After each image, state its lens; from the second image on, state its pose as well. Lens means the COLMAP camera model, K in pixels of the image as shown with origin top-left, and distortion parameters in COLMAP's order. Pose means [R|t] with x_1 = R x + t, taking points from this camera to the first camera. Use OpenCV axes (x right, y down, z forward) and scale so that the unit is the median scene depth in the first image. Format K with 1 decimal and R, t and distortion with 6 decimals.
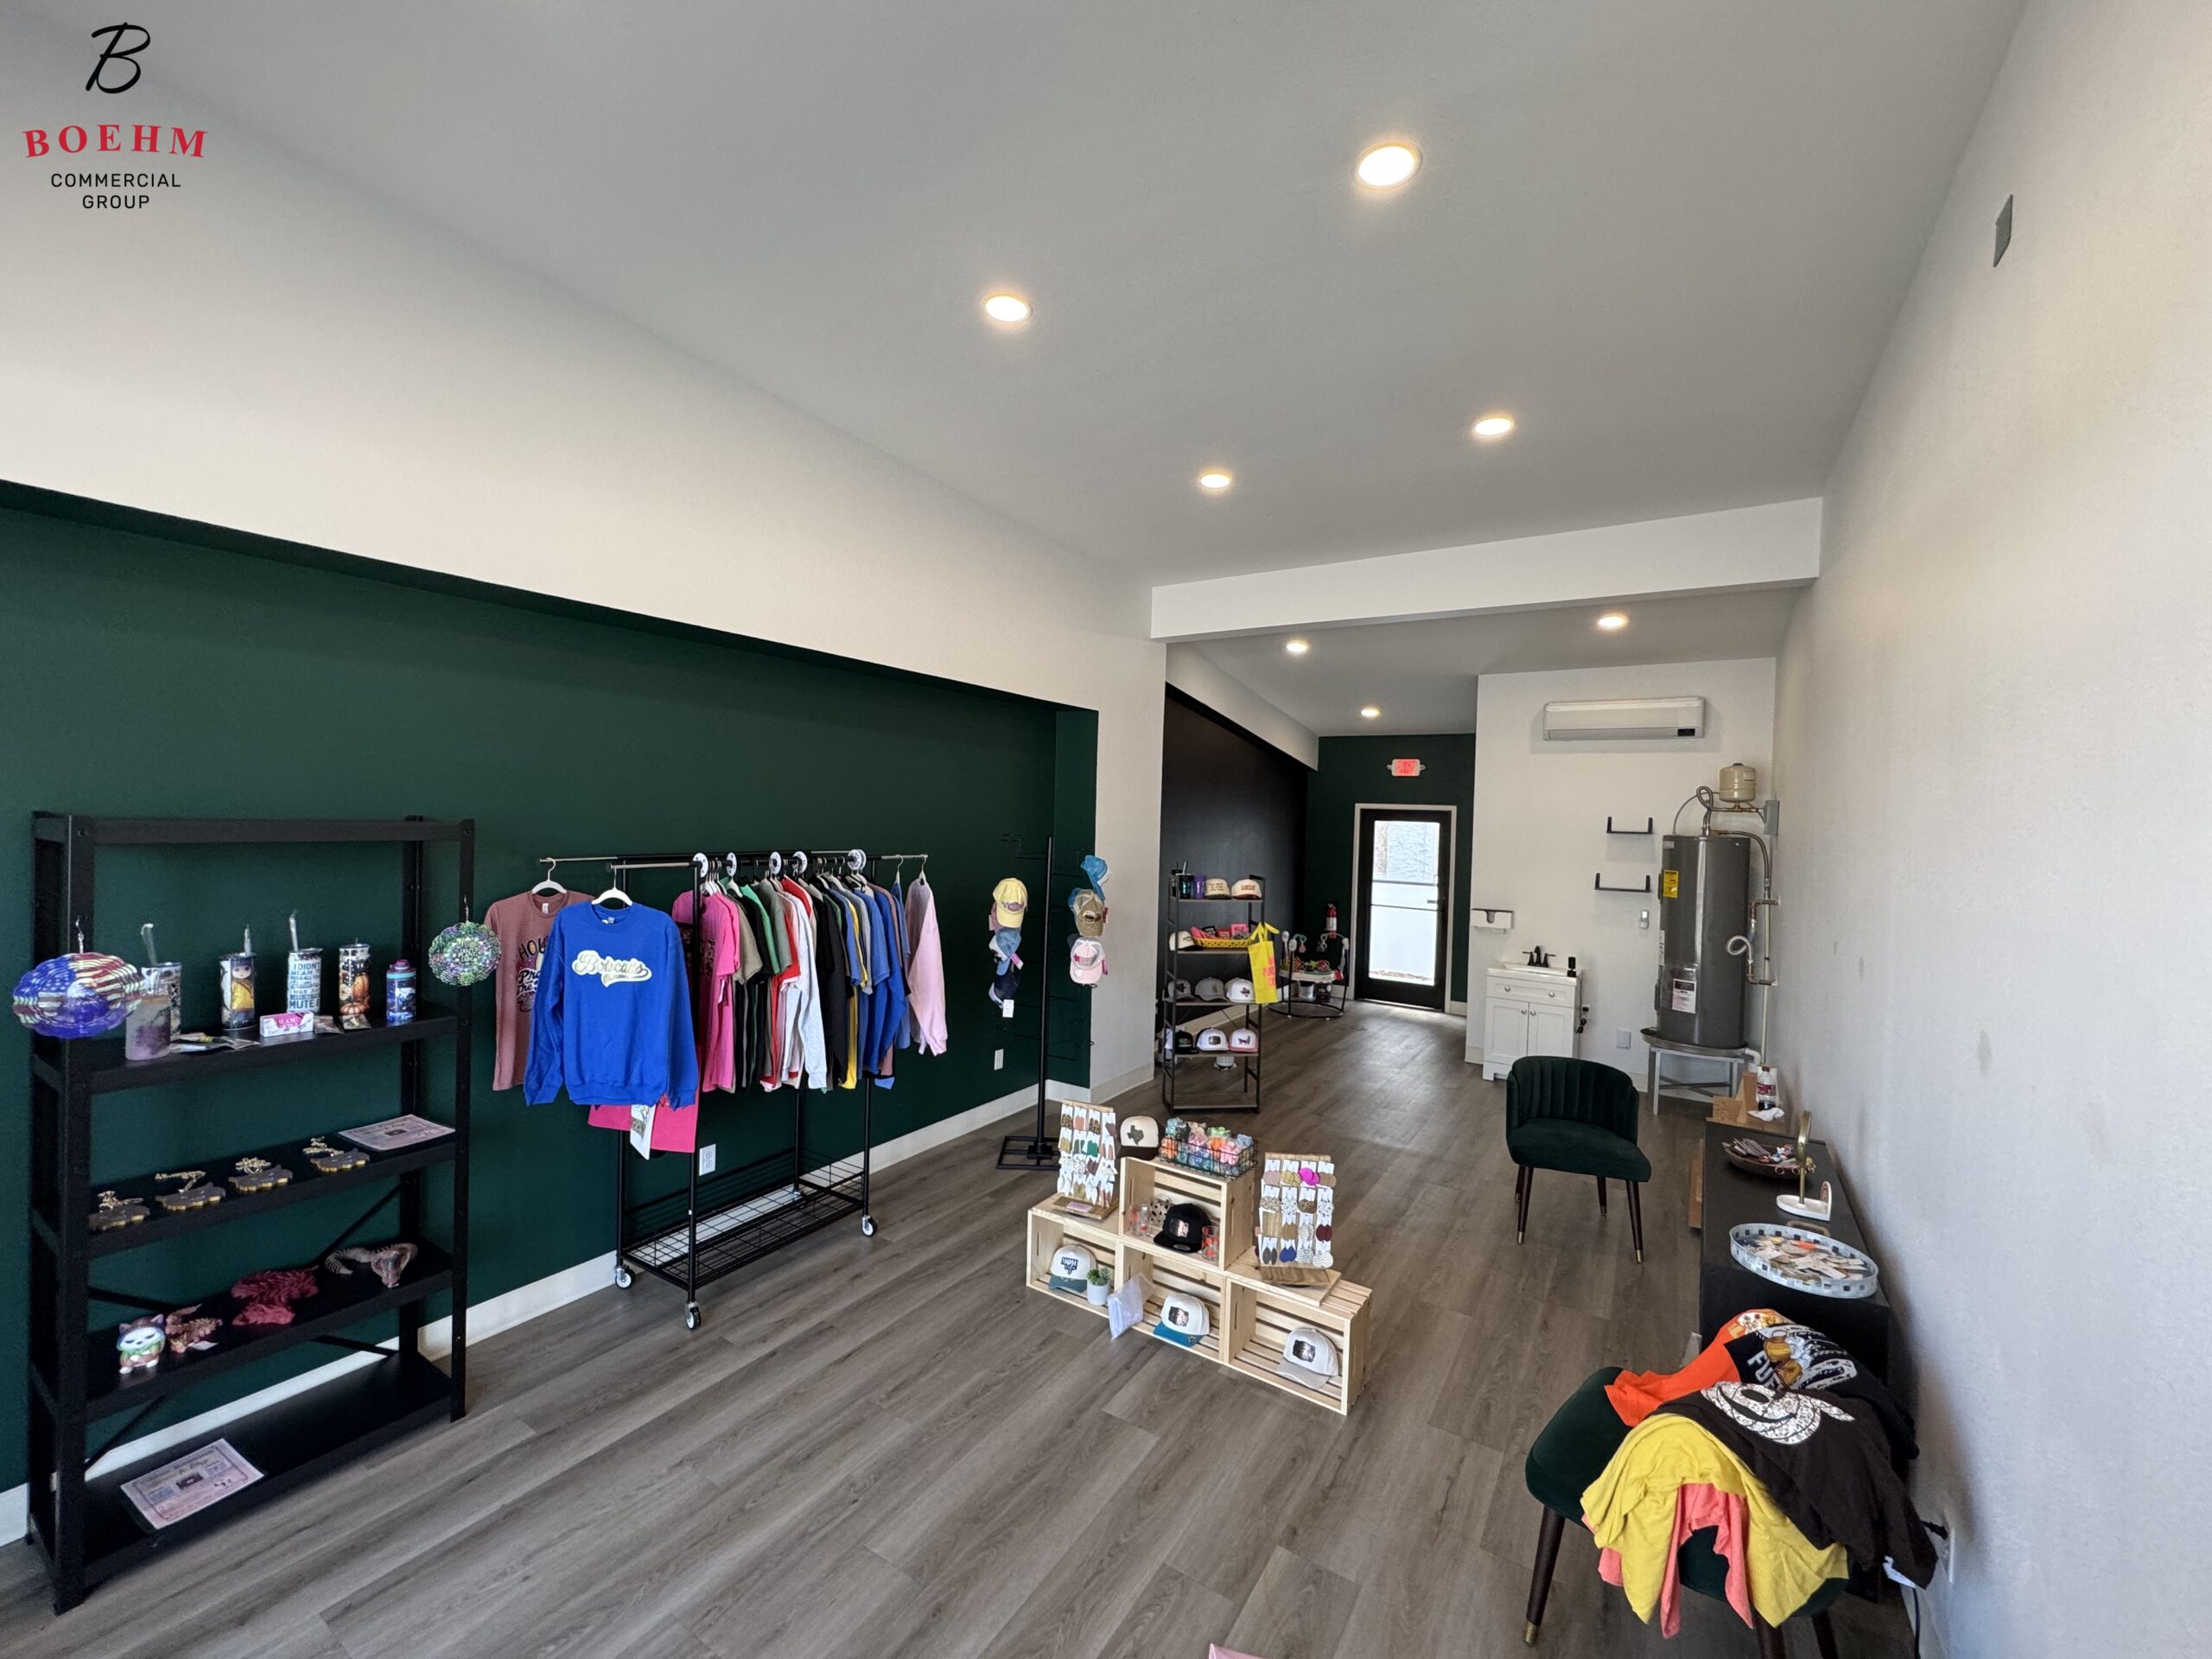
lens RADIAL K [[892.6, 0, 1107.4], [0, 892.6, 825.4], [0, 0, 1]] dist [0.000262, -0.000188]
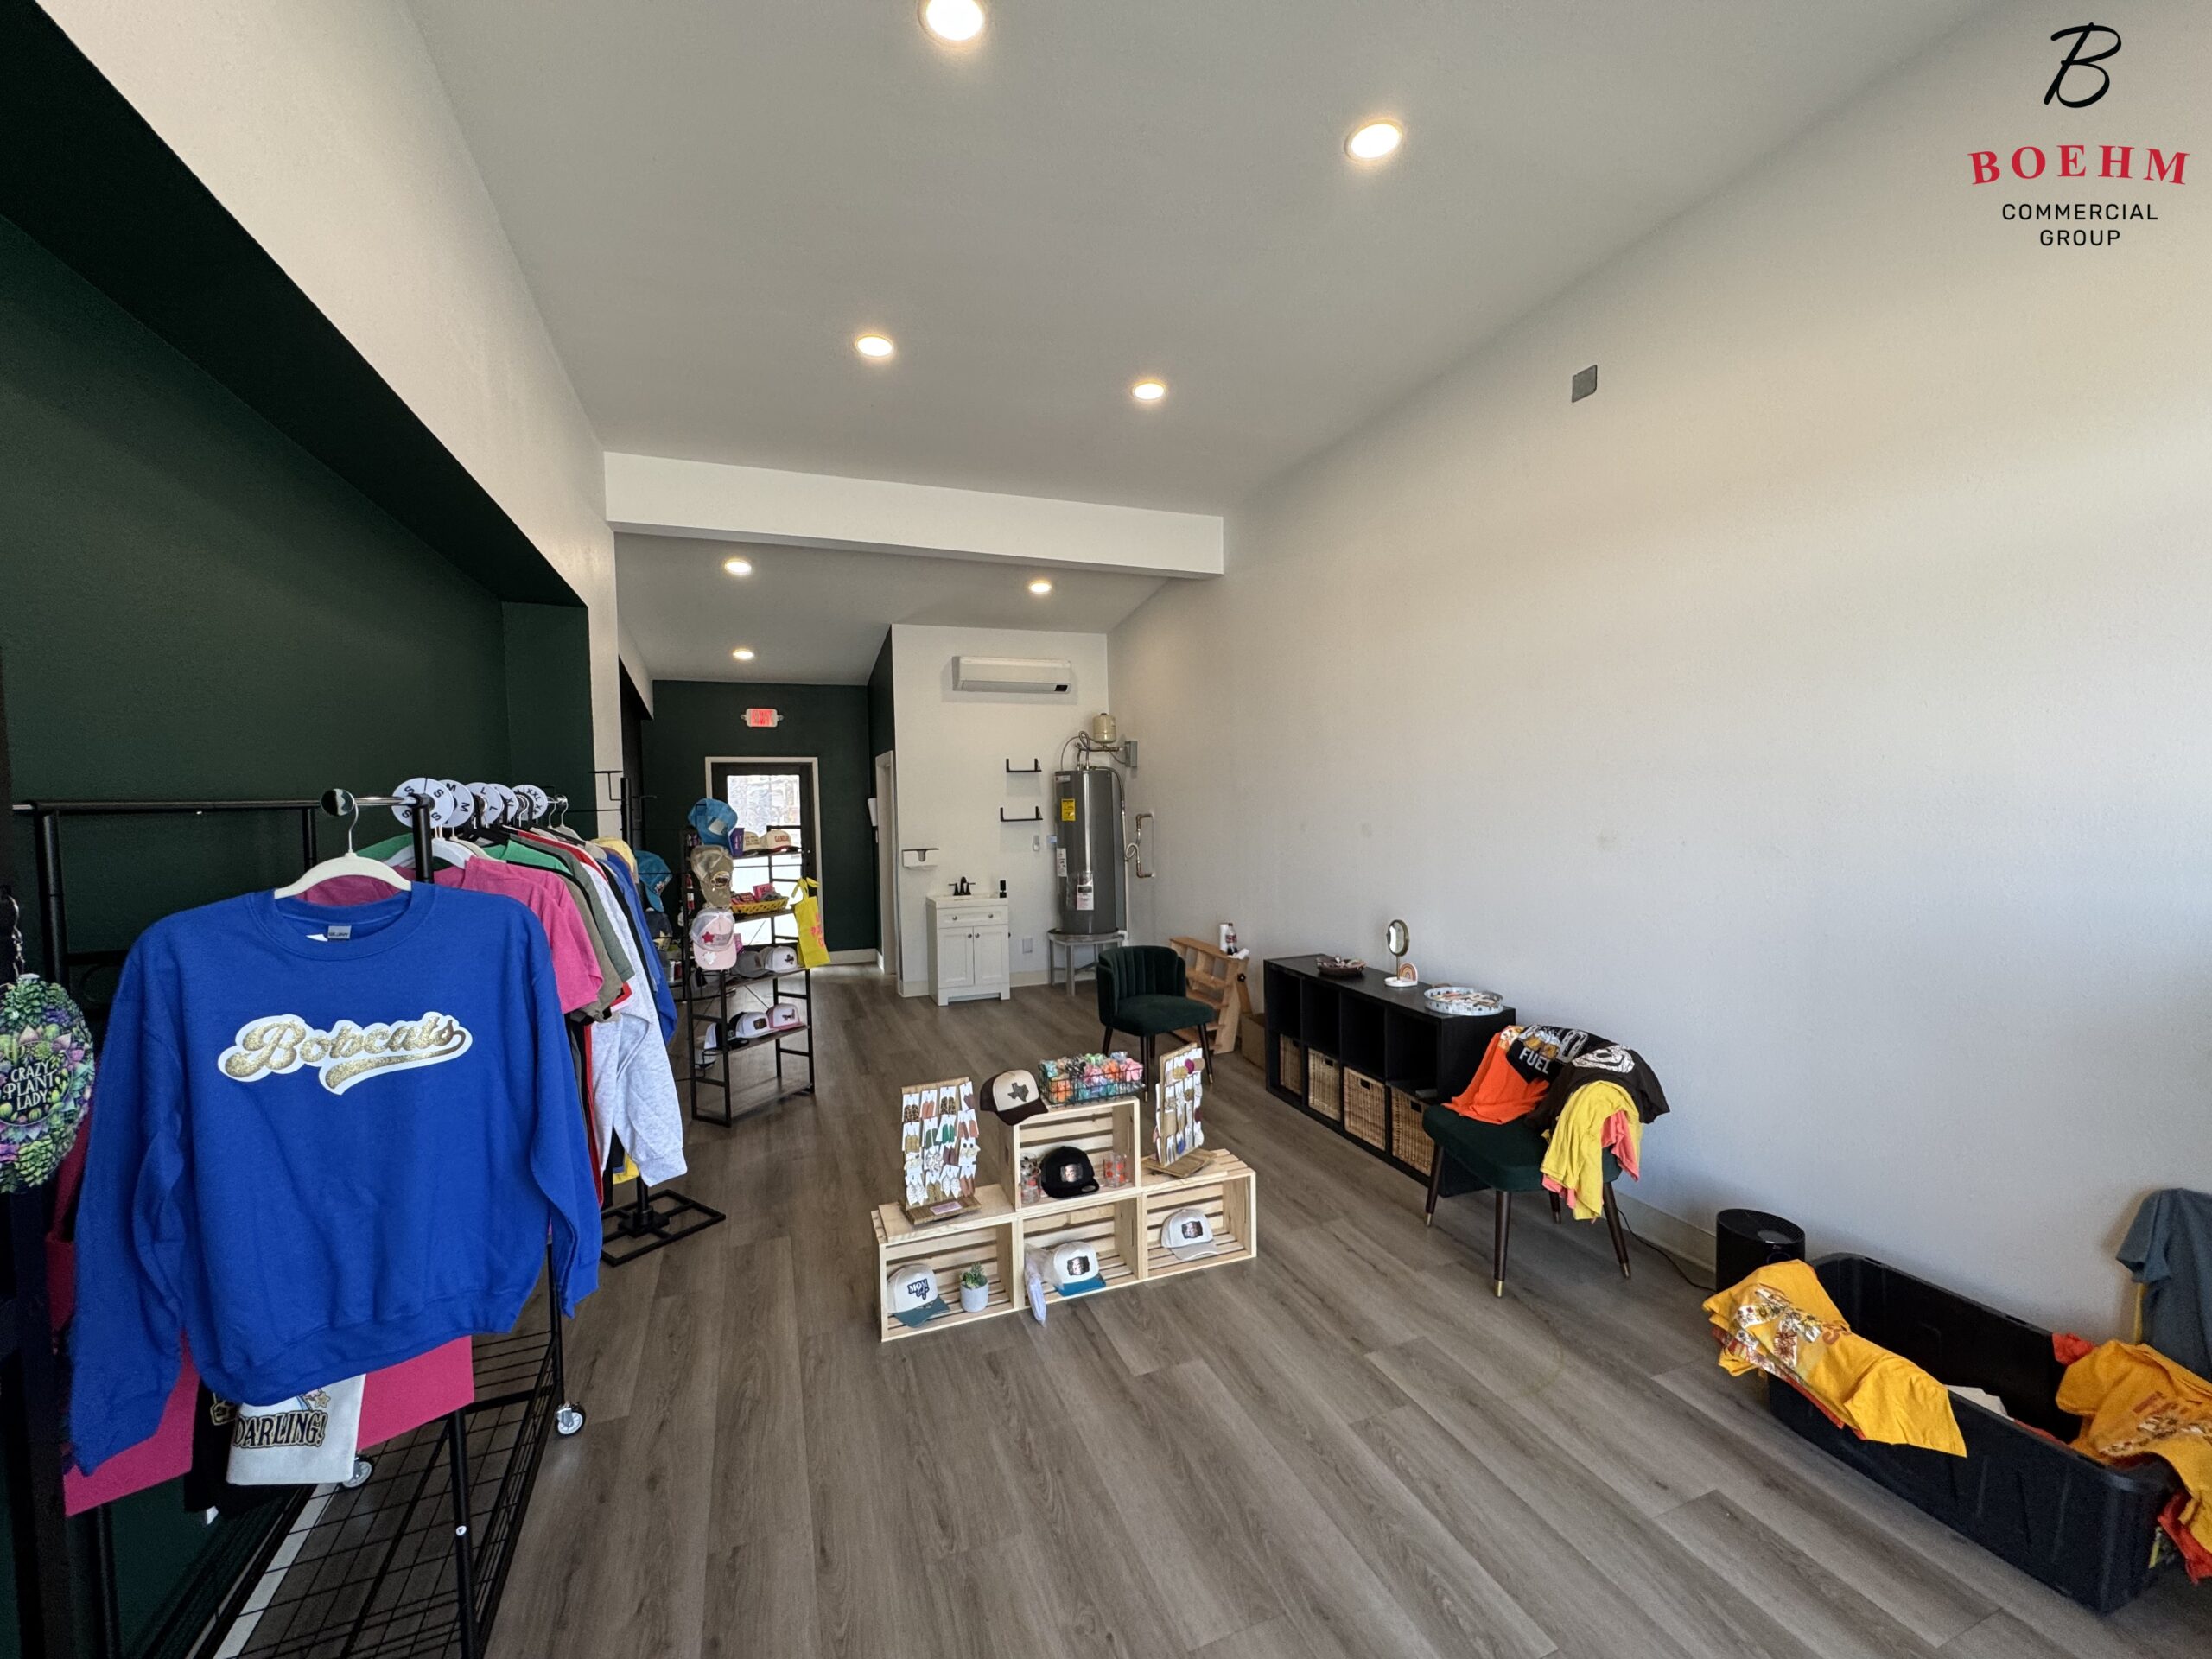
lens RADIAL K [[892.6, 0, 1098.0], [0, 892.6, 828.6], [0, 0, 1]] dist [0.000262, -0.000188]
pose [[0.580961, -0.070347, 0.810886, -0.575391], [0.046039, 0.997503, 0.053552, 0.044737], [-0.812628, 0.006220, 0.582749, 0.404345]]
